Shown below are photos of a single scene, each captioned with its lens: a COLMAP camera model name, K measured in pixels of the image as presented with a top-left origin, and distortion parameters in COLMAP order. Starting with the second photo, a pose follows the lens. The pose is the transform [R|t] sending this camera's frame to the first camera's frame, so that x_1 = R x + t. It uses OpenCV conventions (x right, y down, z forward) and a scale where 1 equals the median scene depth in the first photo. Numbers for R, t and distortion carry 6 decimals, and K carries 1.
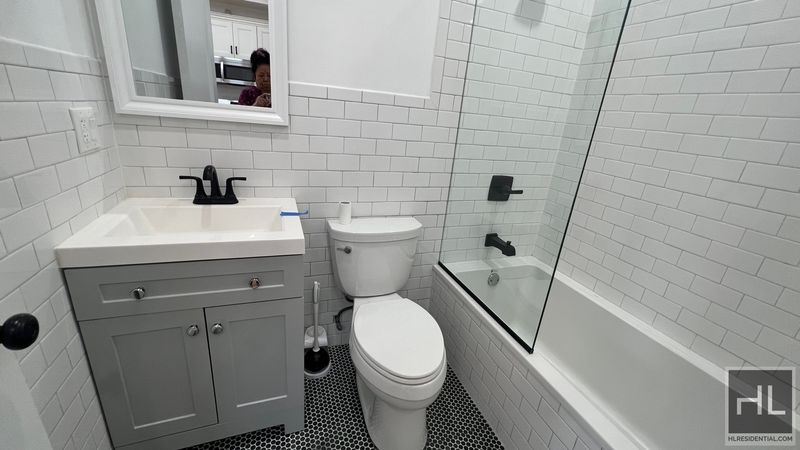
lens RADIAL K [[319.3, 0, 399.3], [0, 319.3, 223.3], [0, 0, 1]] dist [-0.001130, 0.000157]
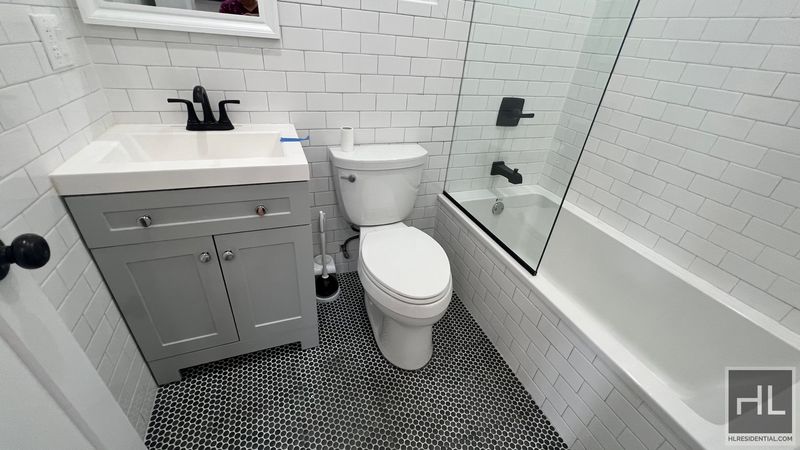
lens RADIAL K [[319.3, 0, 399.3], [0, 319.3, 223.3], [0, 0, 1]] dist [-0.001130, 0.000157]
pose [[0.999894, -0.014500, -0.001129, -0.017109], [0.014437, 0.980061, 0.198172, 0.025348], [-0.001768, -0.198167, 0.980167, 0.017246]]
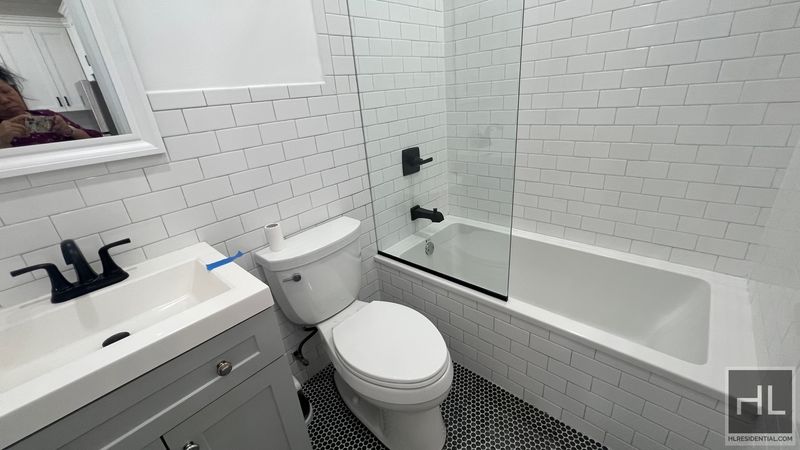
lens RADIAL K [[319.3, 0, 399.3], [0, 319.3, 223.3], [0, 0, 1]] dist [-0.001130, 0.000157]
pose [[0.874430, -0.326148, 0.359165, -0.172426], [0.304736, 0.945288, 0.116475, -0.064835], [-0.377502, 0.007601, 0.925977, 0.105900]]
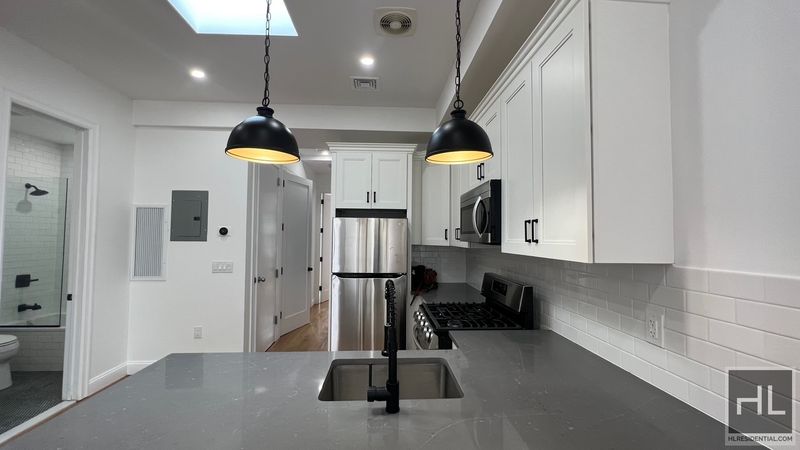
lens RADIAL K [[319.3, 0, 399.3], [0, 319.3, 223.3], [0, 0, 1]] dist [-0.001130, 0.000157]
pose [[0.299622, -0.042339, 0.953118, -1.131781], [0.331509, 0.941386, -0.062395, 0.594621], [-0.894611, 0.334662, 0.296096, -2.402295]]
